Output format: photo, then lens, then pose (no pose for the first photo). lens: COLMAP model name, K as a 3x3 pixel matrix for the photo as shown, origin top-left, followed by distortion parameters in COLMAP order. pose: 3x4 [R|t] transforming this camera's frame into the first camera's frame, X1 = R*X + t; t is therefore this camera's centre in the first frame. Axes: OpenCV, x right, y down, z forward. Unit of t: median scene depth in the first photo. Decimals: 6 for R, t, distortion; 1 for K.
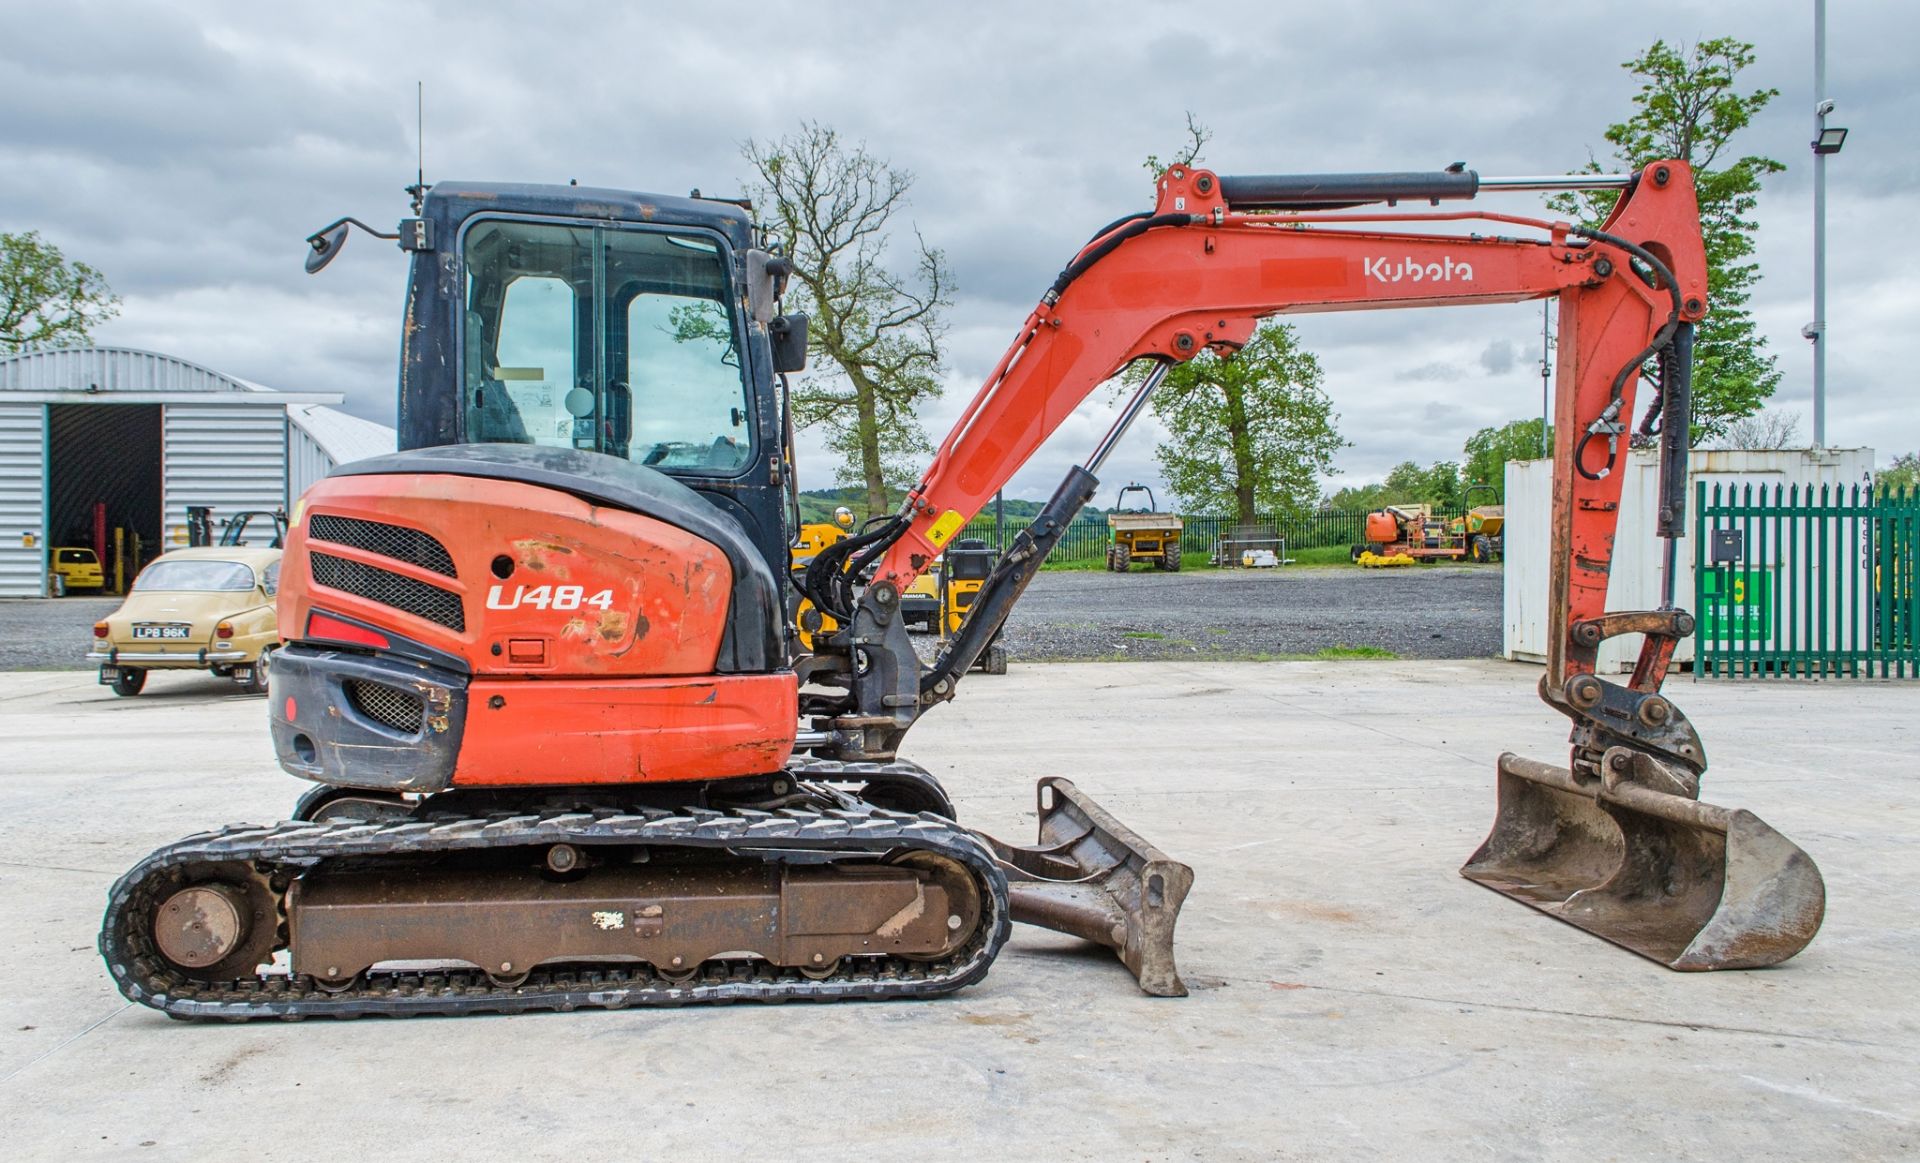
lens RADIAL K [[1583.4, 0, 923.2], [0, 1583.4, 575.9], [0, 0, 1]] dist [0.034278, -0.014321]
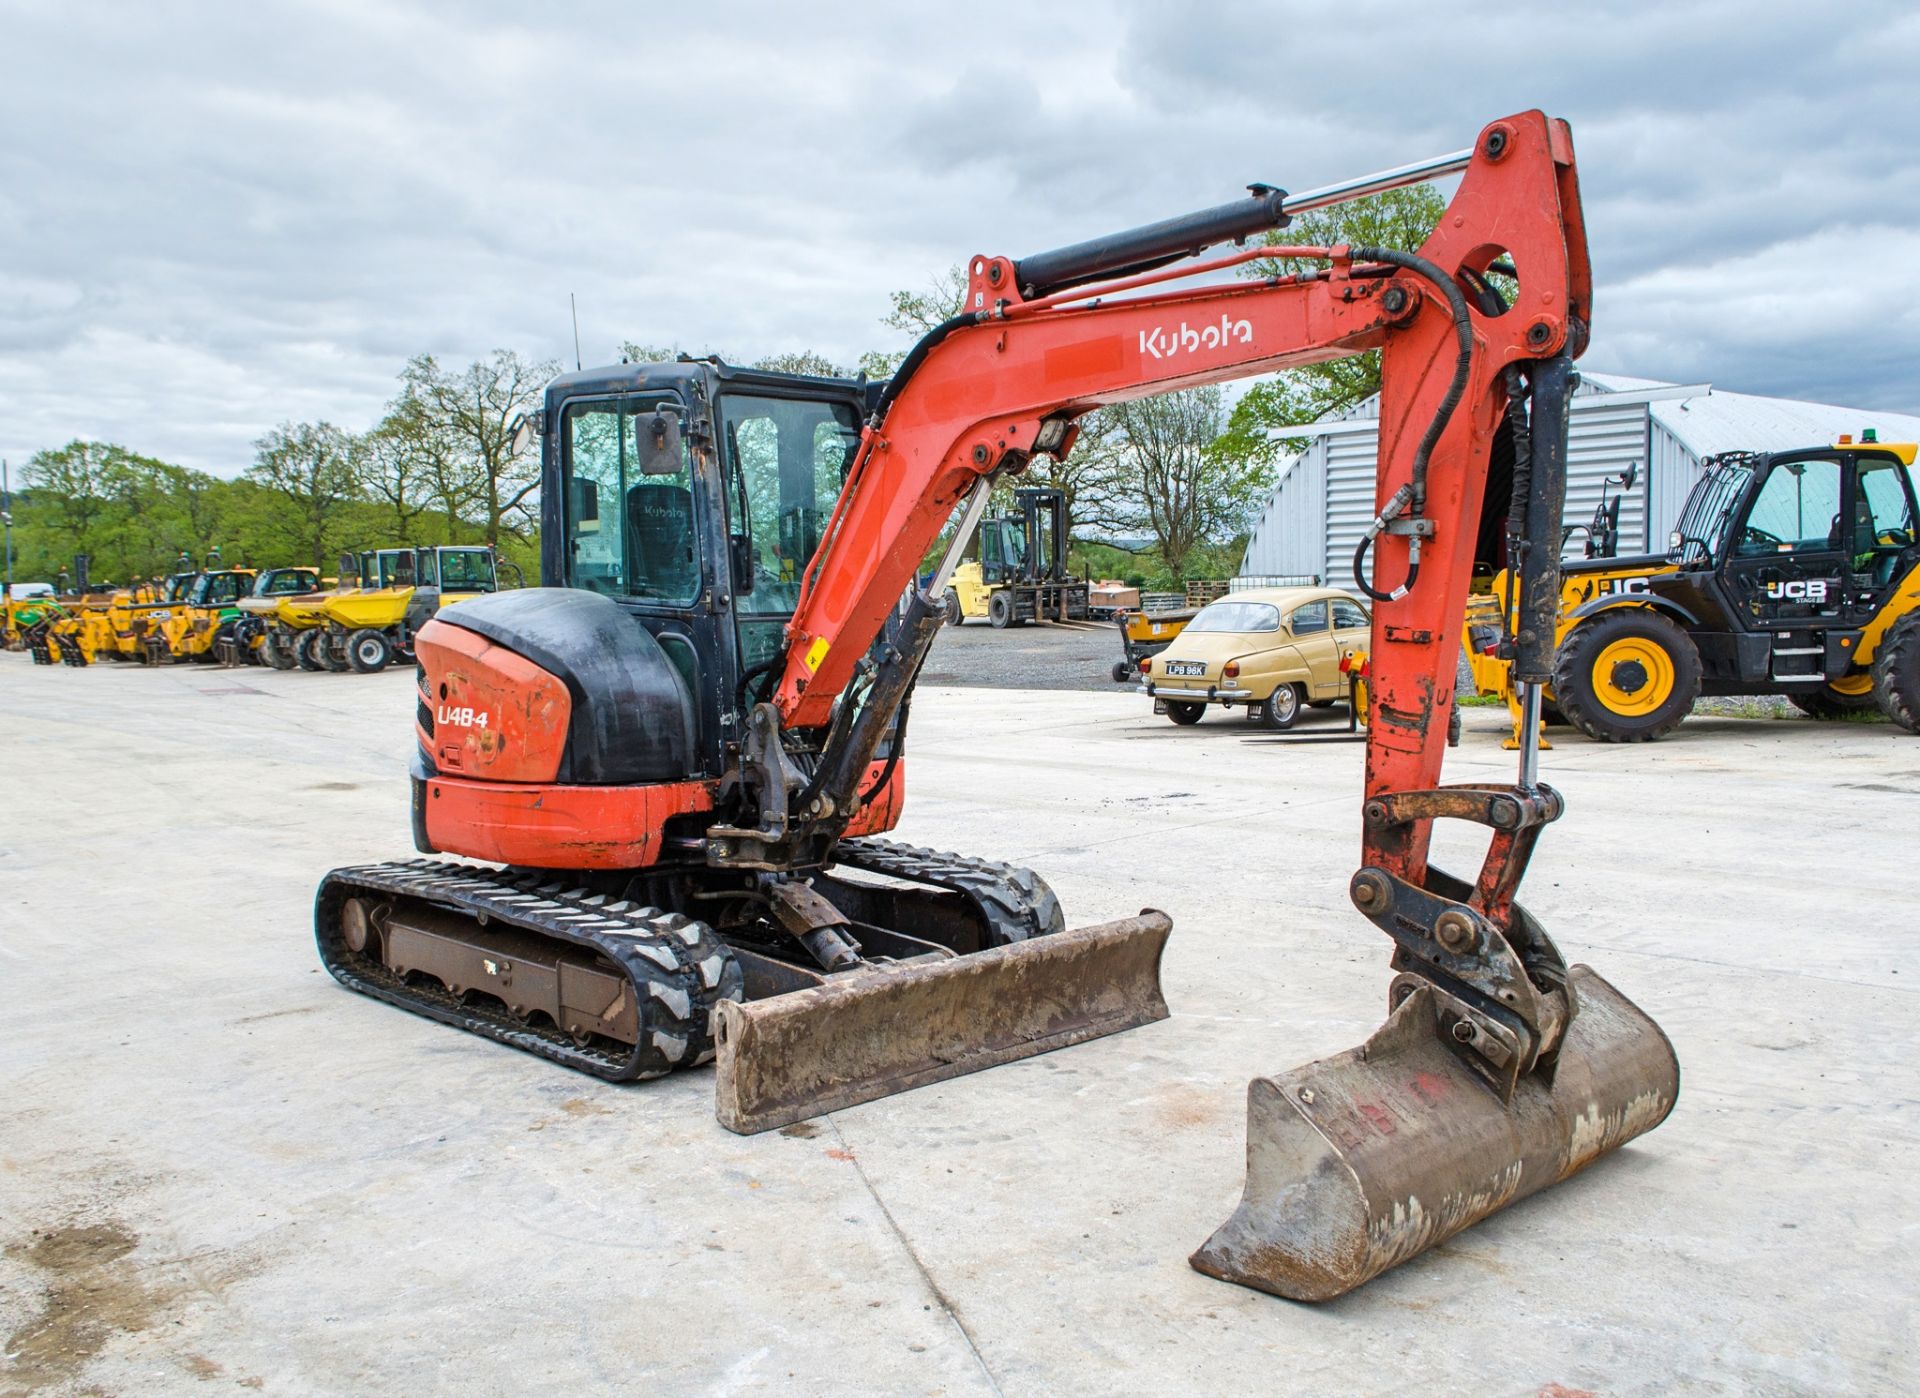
lens RADIAL K [[1689.2, 0, 912.9], [0, 1689.2, 702.0], [0, 0, 1]] dist [0.050311, -0.043796]
pose [[0.611274, 0.042957, -0.790252, 0.890199], [0.018577, 0.997472, 0.068591, -0.070865], [0.791201, -0.056608, 0.608931, 0.360105]]
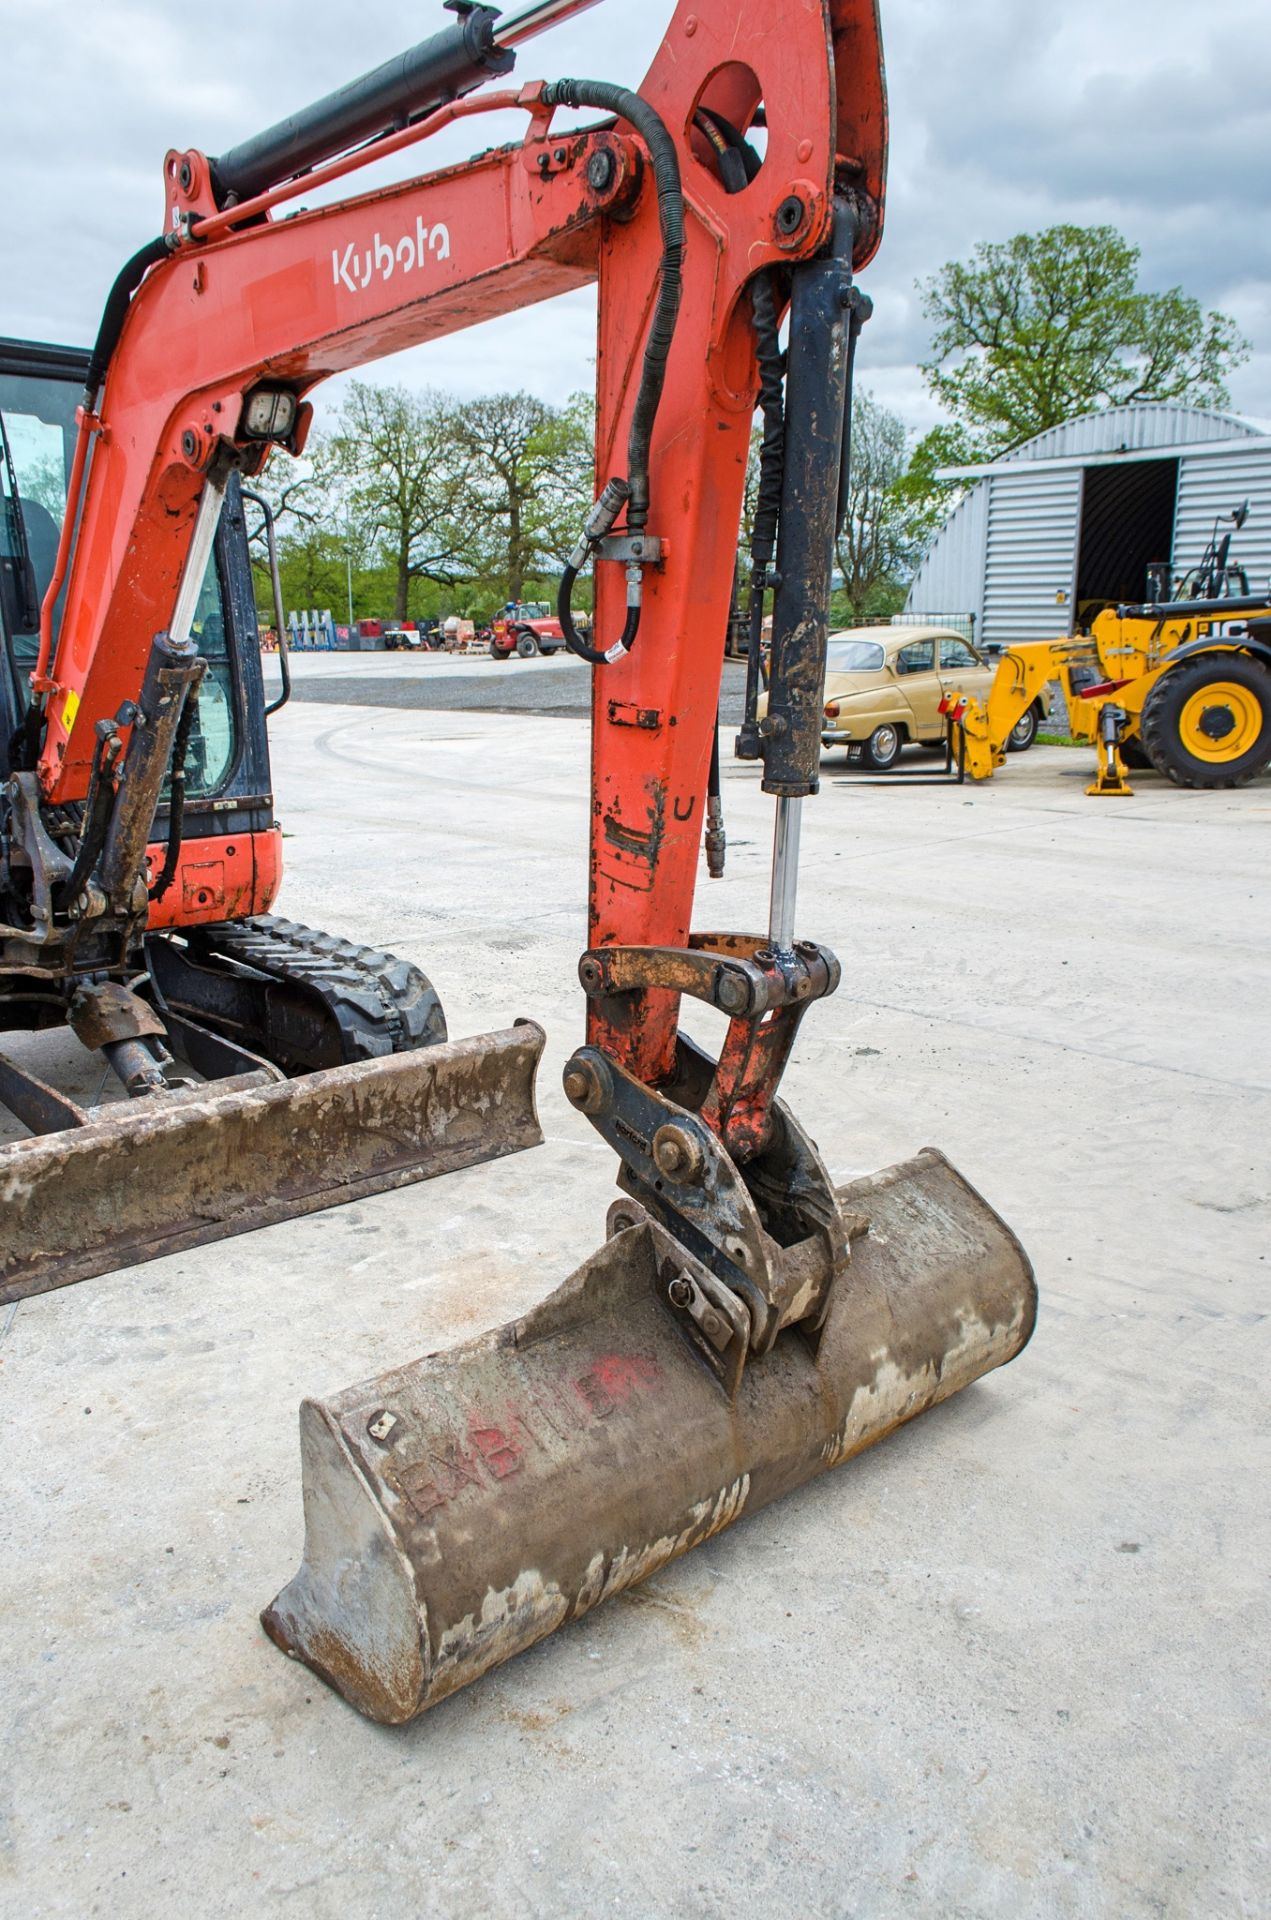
lens RADIAL K [[1482.6, 0, 633.0], [0, 1482.6, 966.8], [0, 0, 1]] dist [0.044370, -0.045692]
pose [[0.607218, 0.176376, -0.774711, 0.783232], [0.007955, 0.973651, 0.227903, -0.072713], [0.794495, -0.144550, 0.589816, 0.725499]]
